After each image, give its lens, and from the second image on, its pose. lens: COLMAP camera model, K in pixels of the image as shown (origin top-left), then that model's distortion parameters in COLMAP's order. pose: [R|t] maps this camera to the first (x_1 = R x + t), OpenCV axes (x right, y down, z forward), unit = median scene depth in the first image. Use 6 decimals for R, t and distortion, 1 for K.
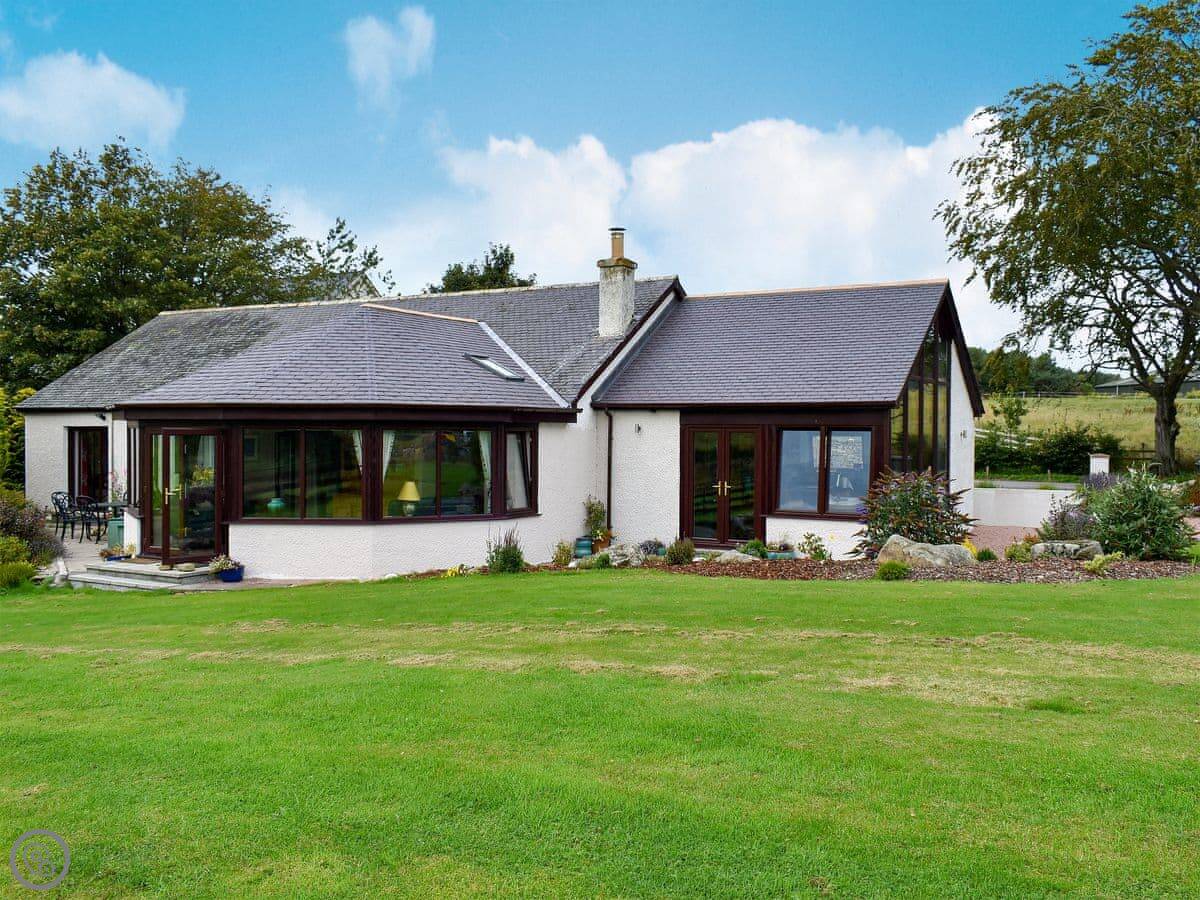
lens RADIAL K [[1060.6, 0, 599.7], [0, 1060.6, 449.5], [0, 0, 1]] dist [-0.009270, -0.003224]
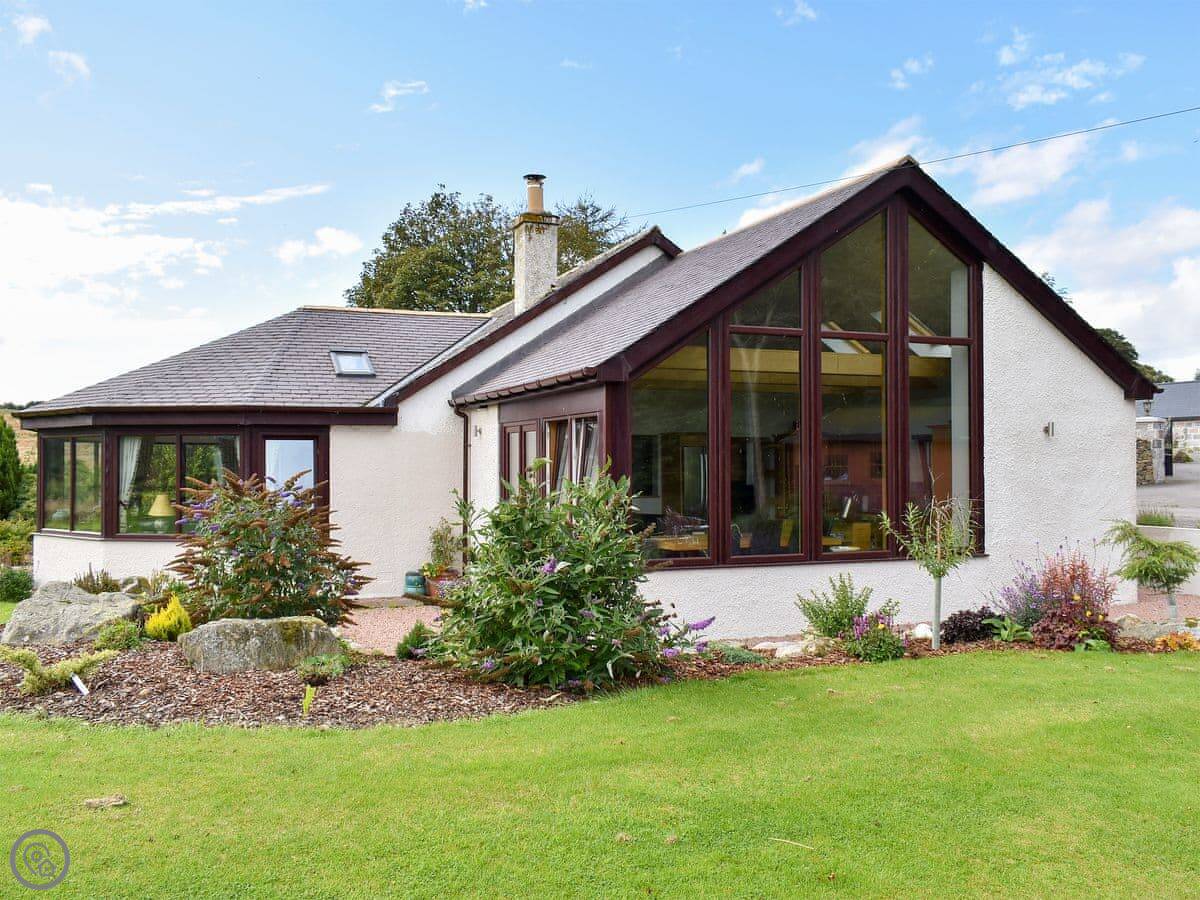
lens RADIAL K [[1060.6, 0, 601.5], [0, 1060.6, 445.1], [0, 0, 1]] dist [-0.009270, -0.003224]
pose [[0.784936, -0.015067, -0.619393, 0.566268], [-0.006868, 0.999431, -0.033014, 0.014020], [0.619539, 0.030168, 0.784386, 0.471100]]
